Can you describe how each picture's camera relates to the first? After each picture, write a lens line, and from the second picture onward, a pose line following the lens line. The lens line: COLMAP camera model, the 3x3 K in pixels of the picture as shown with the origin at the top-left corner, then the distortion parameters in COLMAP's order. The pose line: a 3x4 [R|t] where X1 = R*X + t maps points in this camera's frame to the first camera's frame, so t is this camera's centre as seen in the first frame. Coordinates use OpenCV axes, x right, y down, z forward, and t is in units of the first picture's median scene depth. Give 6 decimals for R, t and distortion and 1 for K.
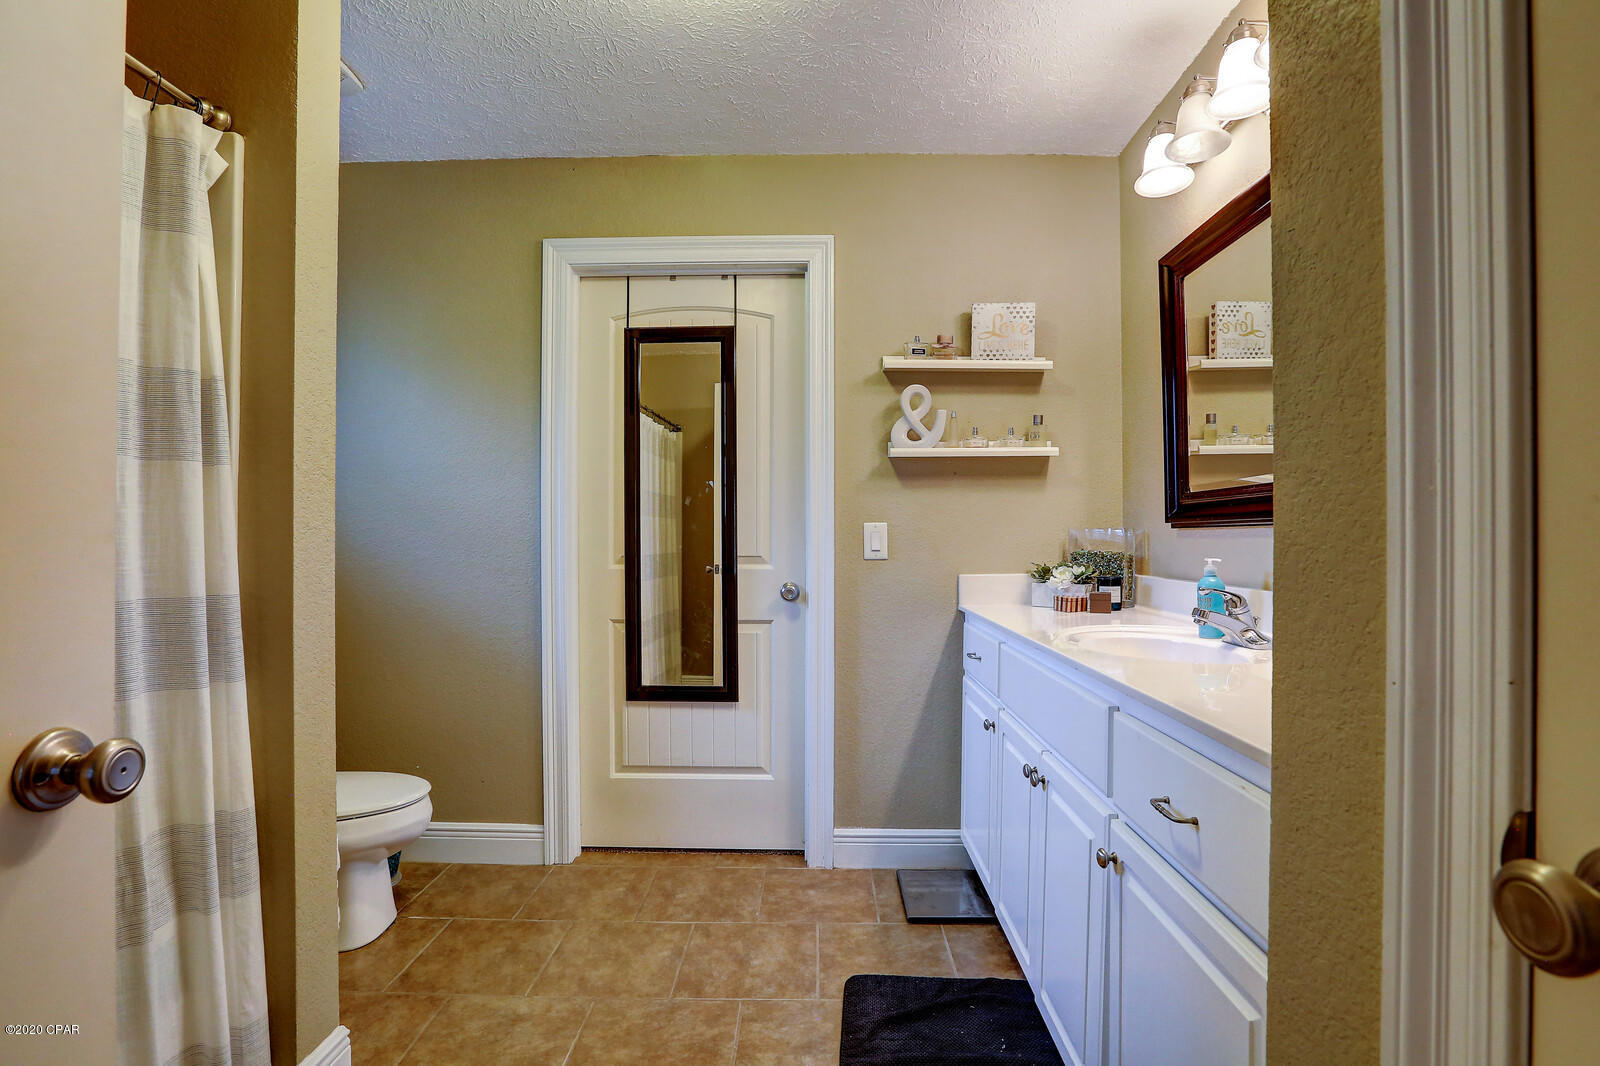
lens RADIAL K [[730.1, 0, 800.0], [0, 730.1, 533.0], [0, 0, 1]] dist [-0.060497, 0.021295]
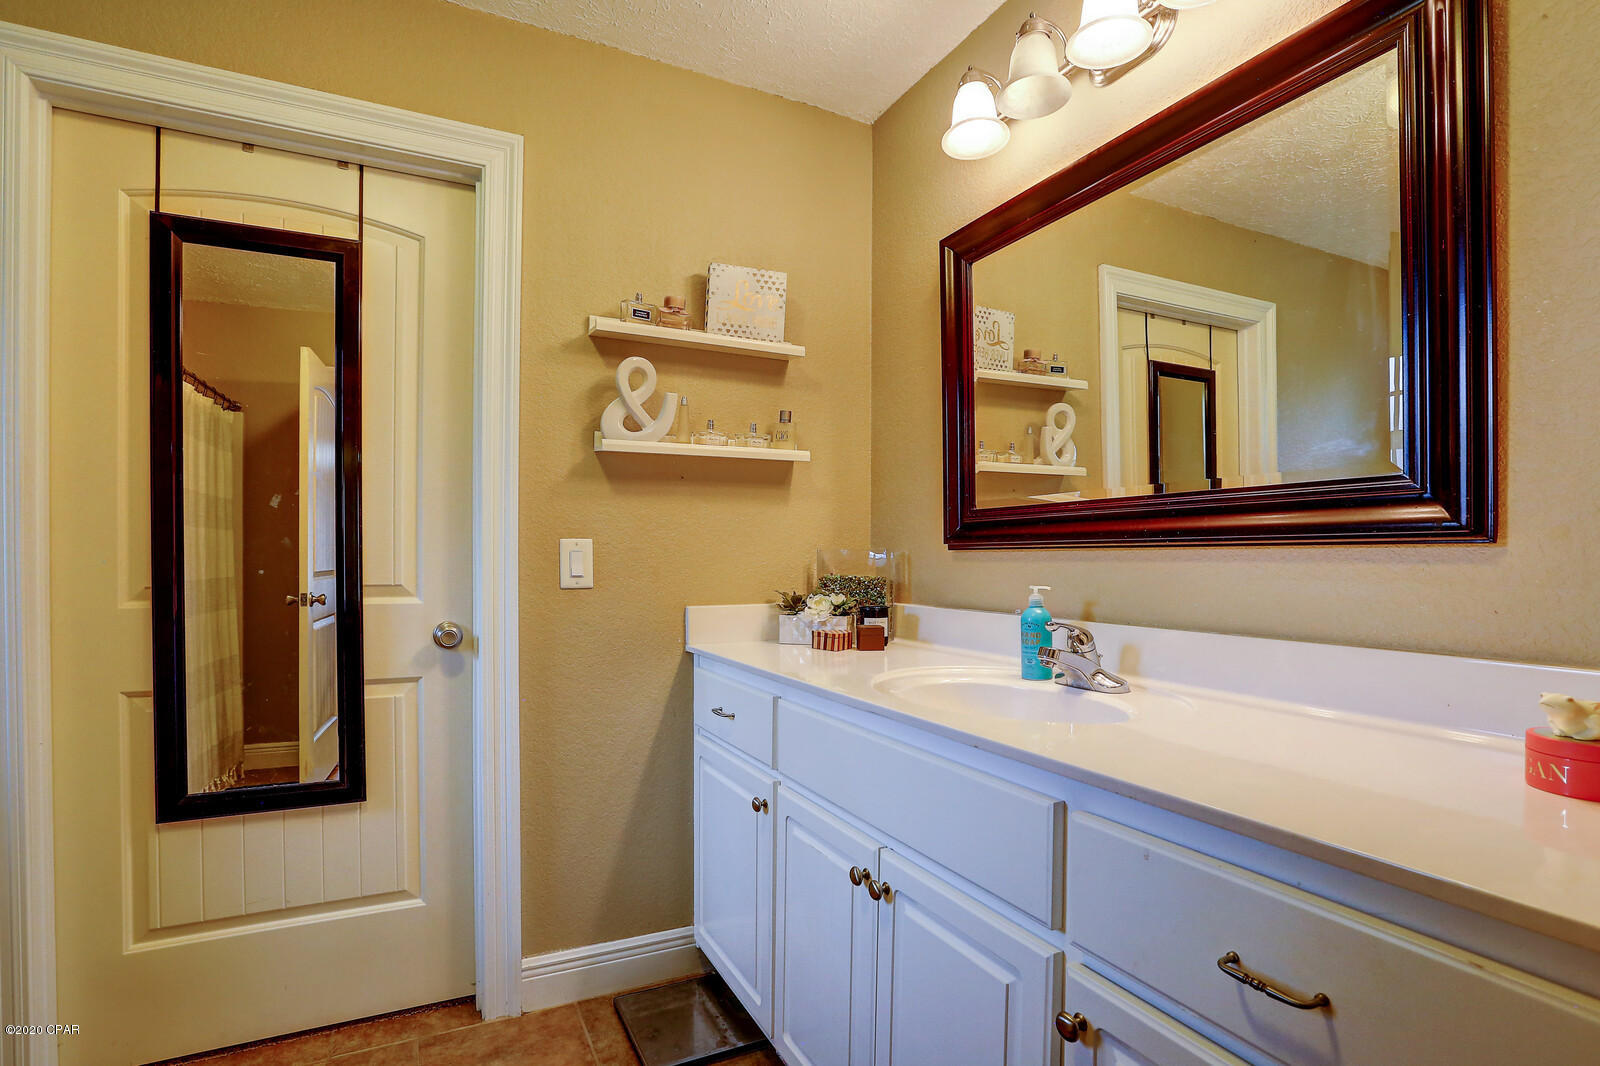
lens RADIAL K [[753.0, 0, 801.0], [0, 753.0, 563.8], [0, 0, 1]] dist [-0.060360, 0.024350]
pose [[0.877571, -0.000161, 0.479446, -0.063081], [-0.007686, 0.999867, 0.014404, -0.001302], [-0.479385, -0.016325, 0.877453, 0.228760]]
